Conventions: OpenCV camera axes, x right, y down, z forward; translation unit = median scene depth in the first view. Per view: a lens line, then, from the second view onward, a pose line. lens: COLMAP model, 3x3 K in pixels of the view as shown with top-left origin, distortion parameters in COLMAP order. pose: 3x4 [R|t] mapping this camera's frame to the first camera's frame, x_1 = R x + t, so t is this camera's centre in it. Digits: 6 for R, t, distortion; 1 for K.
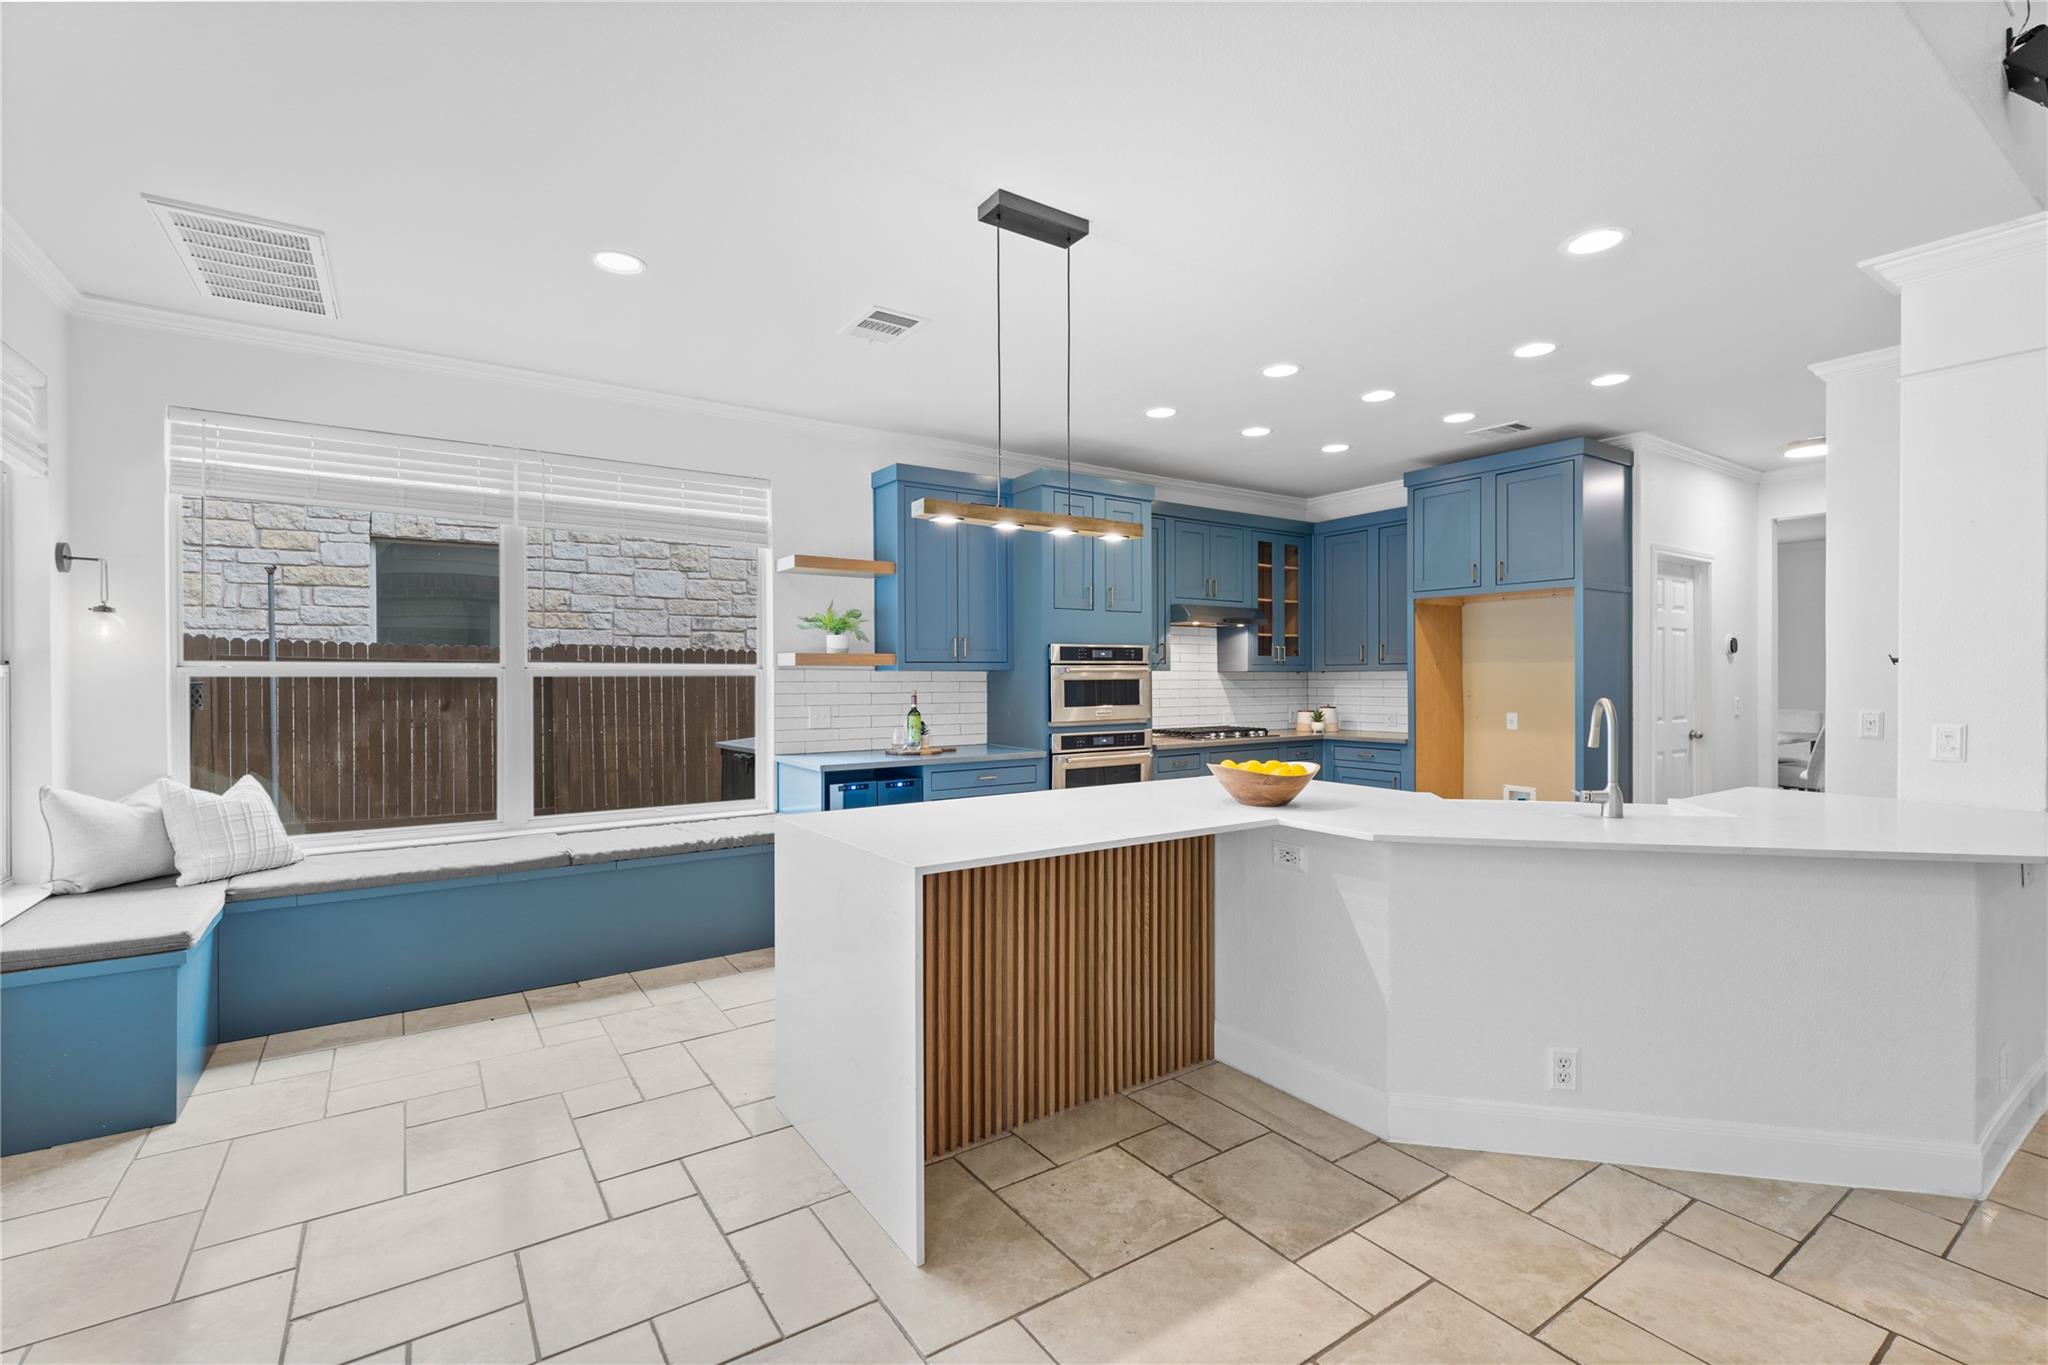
lens RADIAL K [[890.4, 0, 1017.4], [0, 890.4, 680.2], [0, 0, 1]] dist [0.001516, -0.003056]
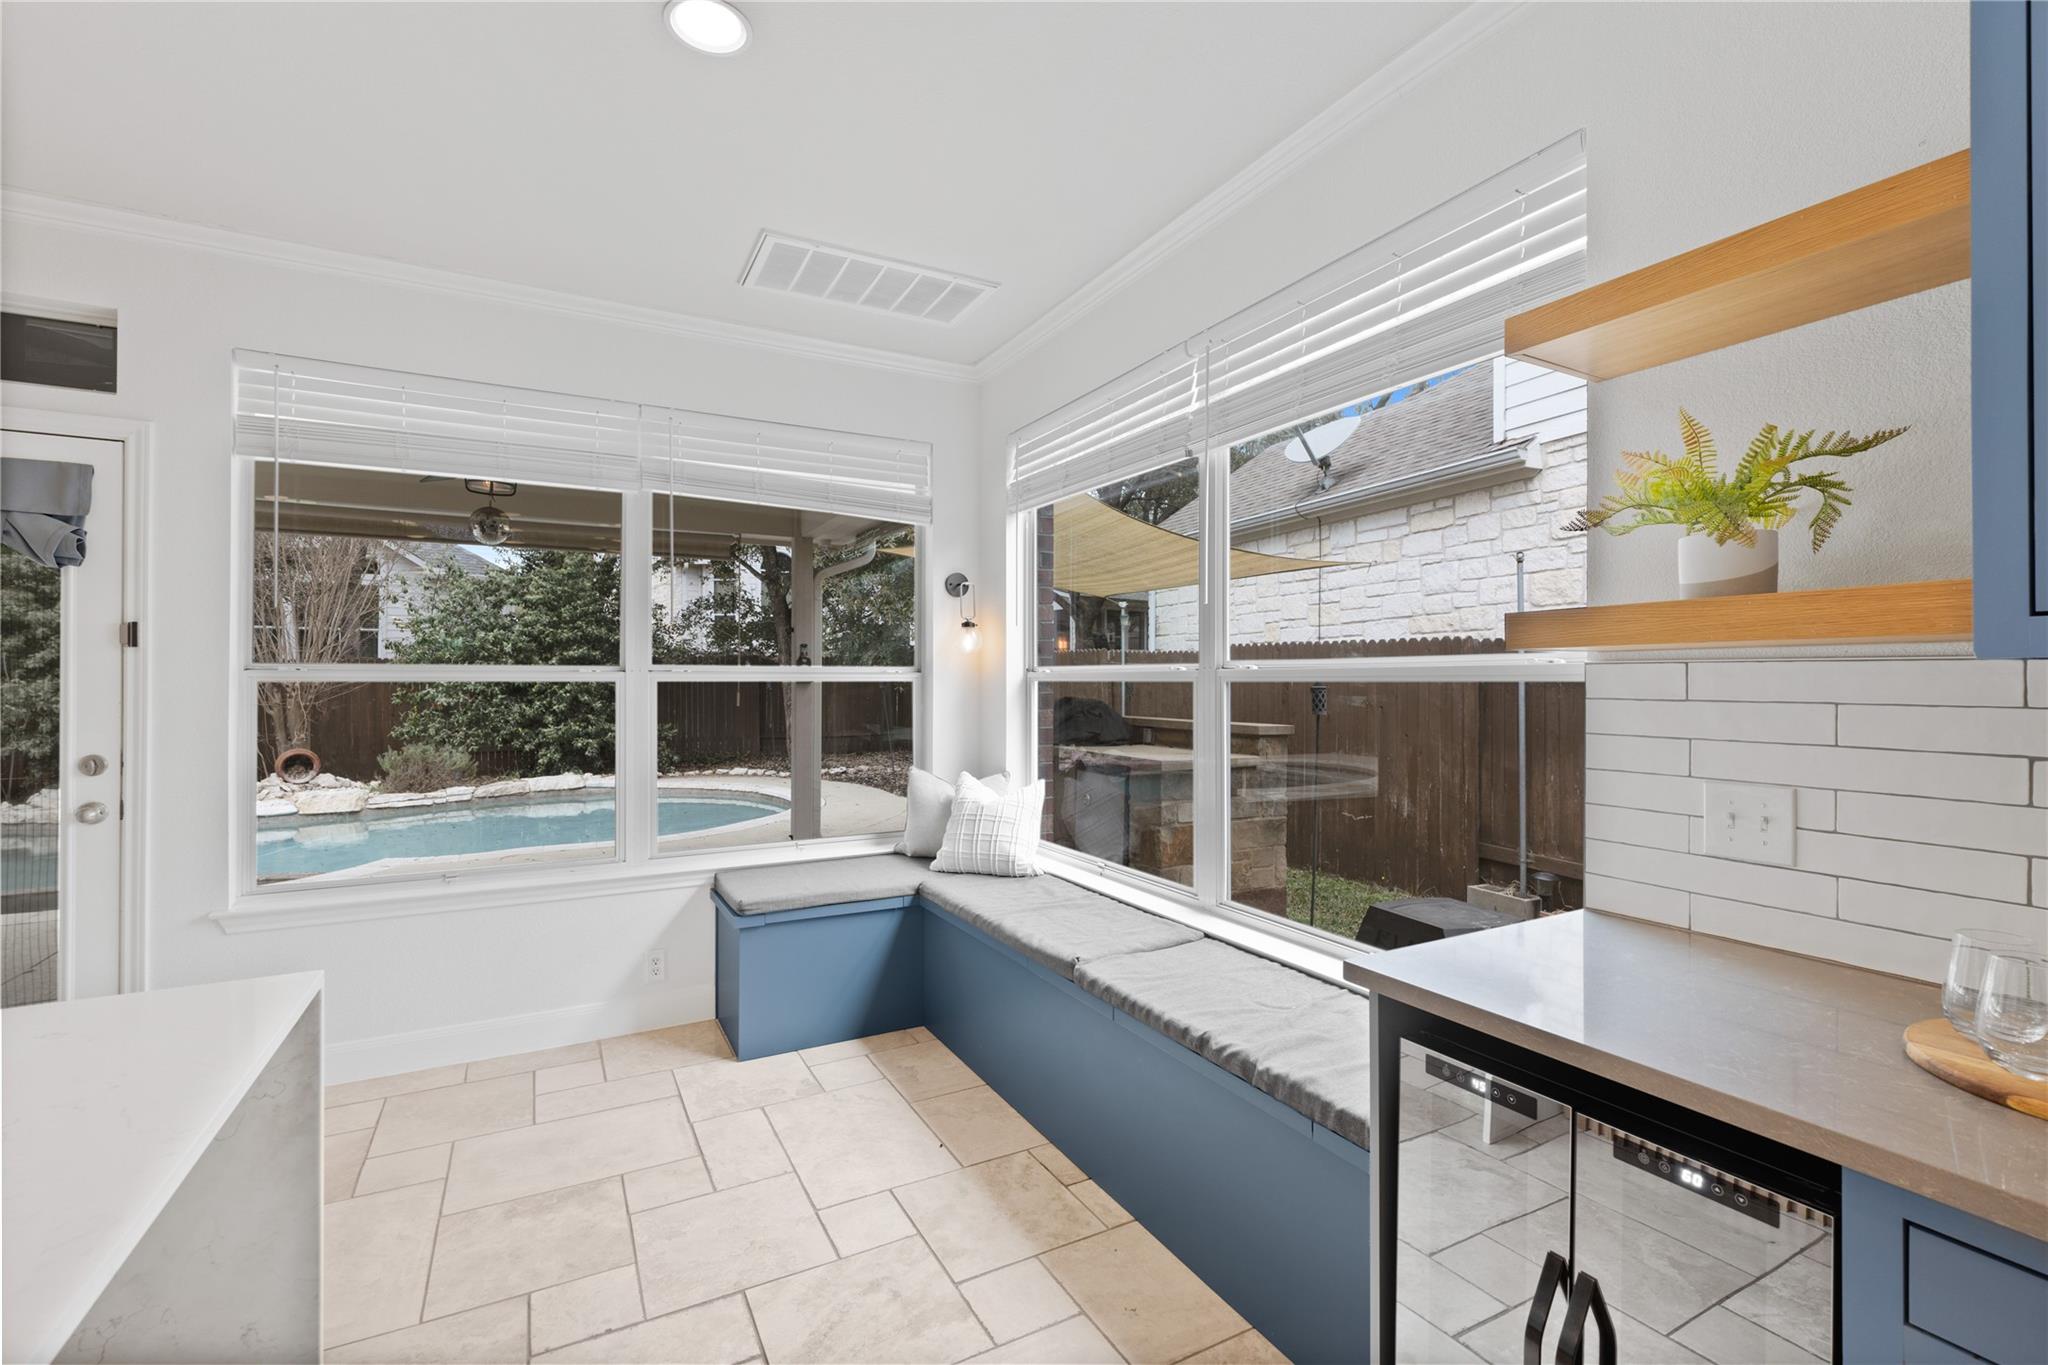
lens RADIAL K [[890.4, 0, 1024.3], [0, 890.4, 677.1], [0, 0, 1]] dist [0.001516, -0.003056]
pose [[-0.099867, -0.002264, -0.994998, 0.098597], [-0.004509, 0.999988, -0.001822, -0.004725], [0.994991, 0.004305, -0.099876, 0.802035]]
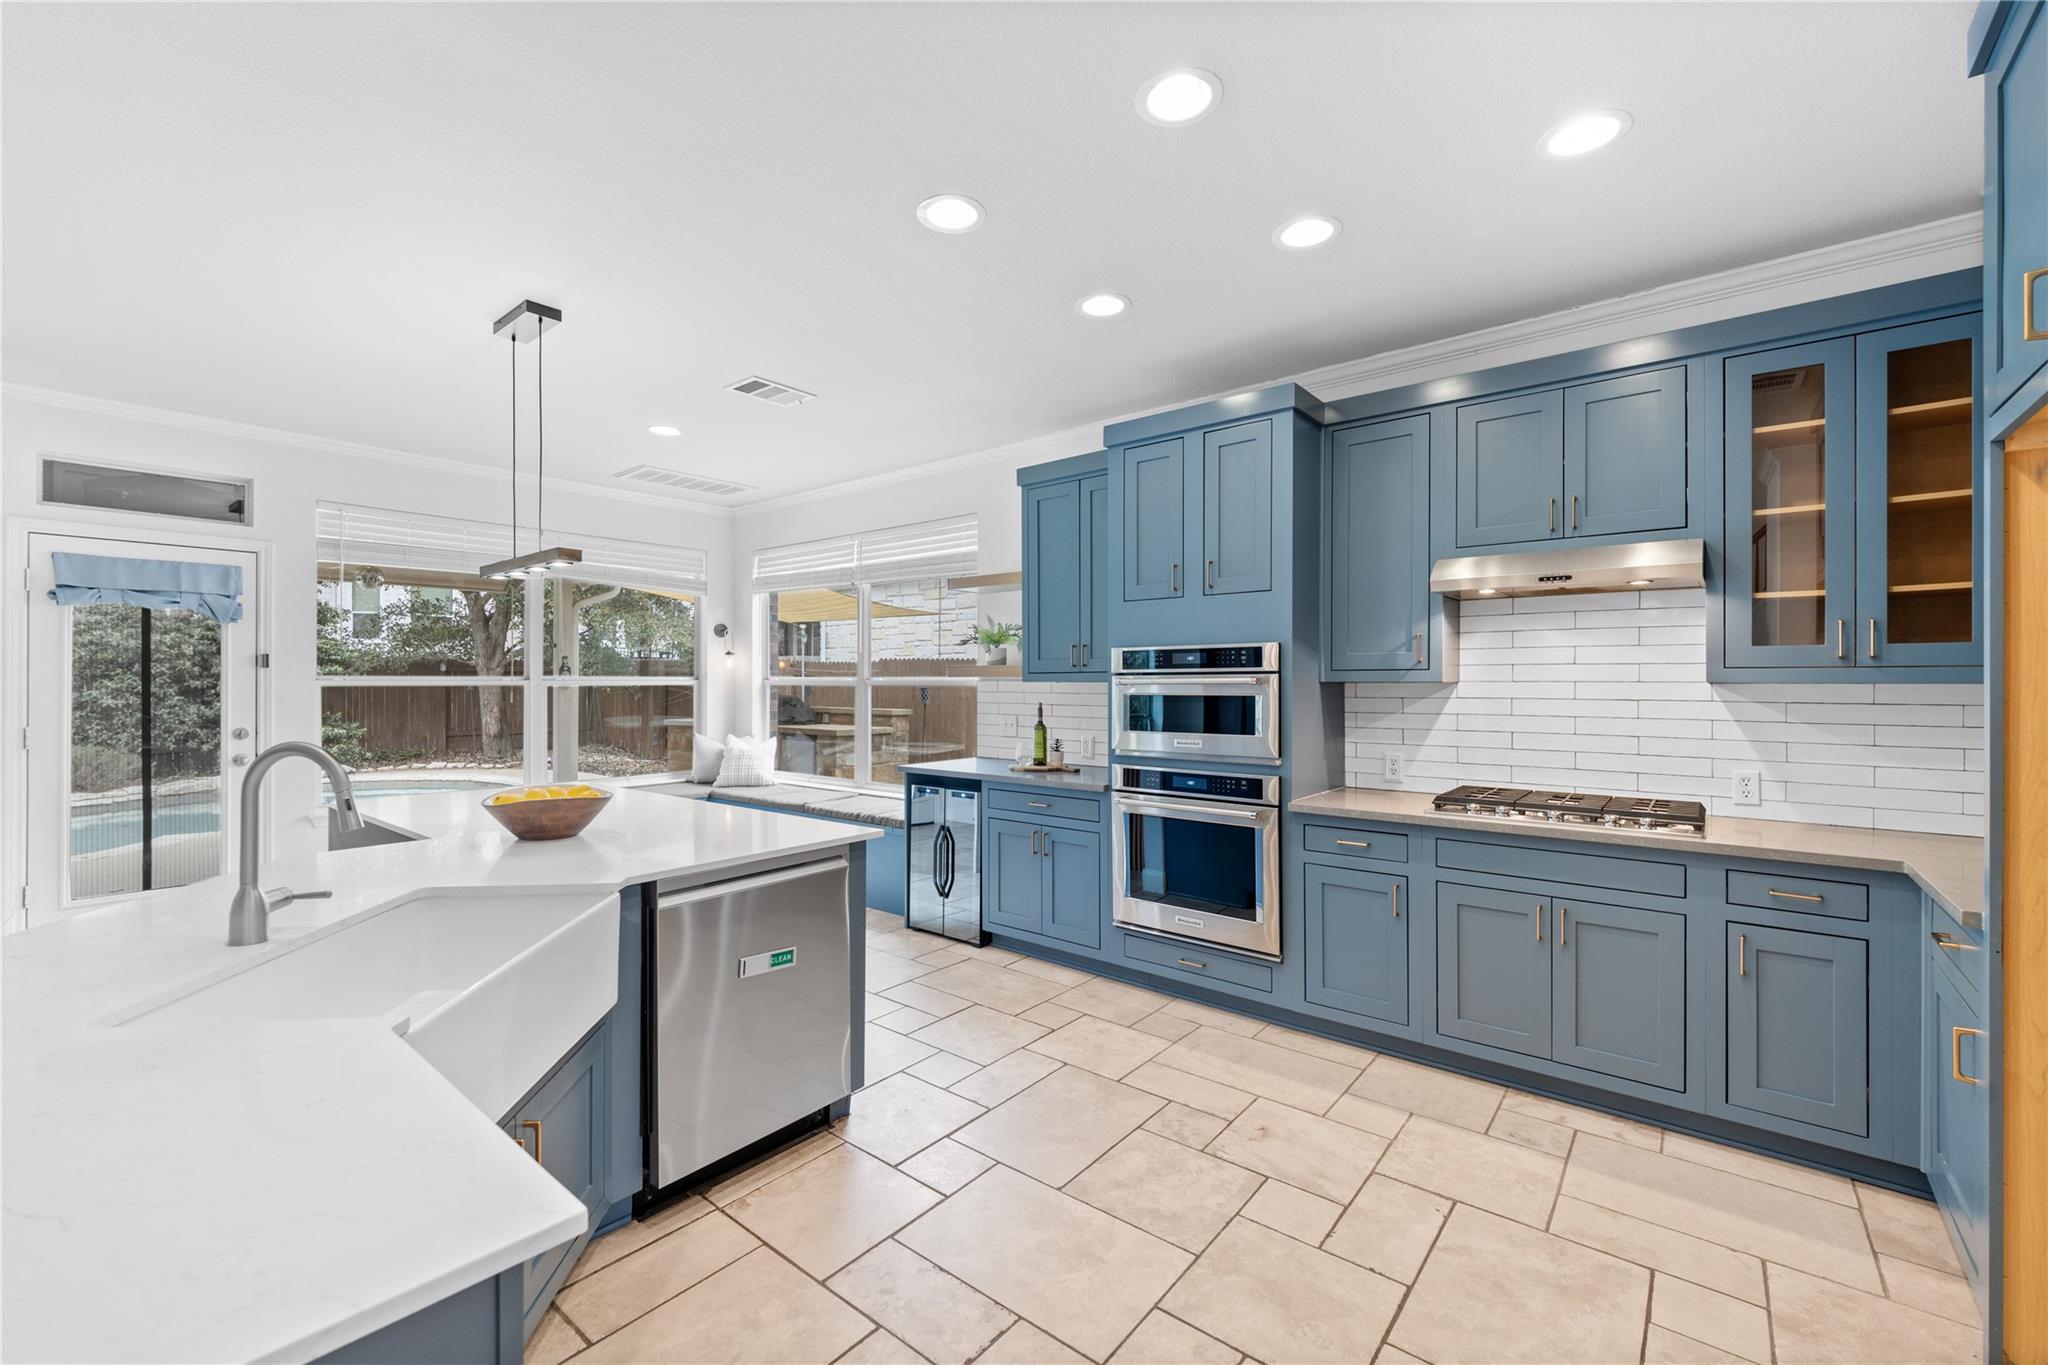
lens RADIAL K [[841.5, 0, 1022.0], [0, 841.5, 683.0], [0, 0, 1]] dist [0.001180, -0.000254]
pose [[0.282121, 0.004264, -0.959370, 0.746815], [-0.005729, 0.999980, 0.002759, -0.012266], [0.959362, 0.004718, 0.282139, 0.742183]]
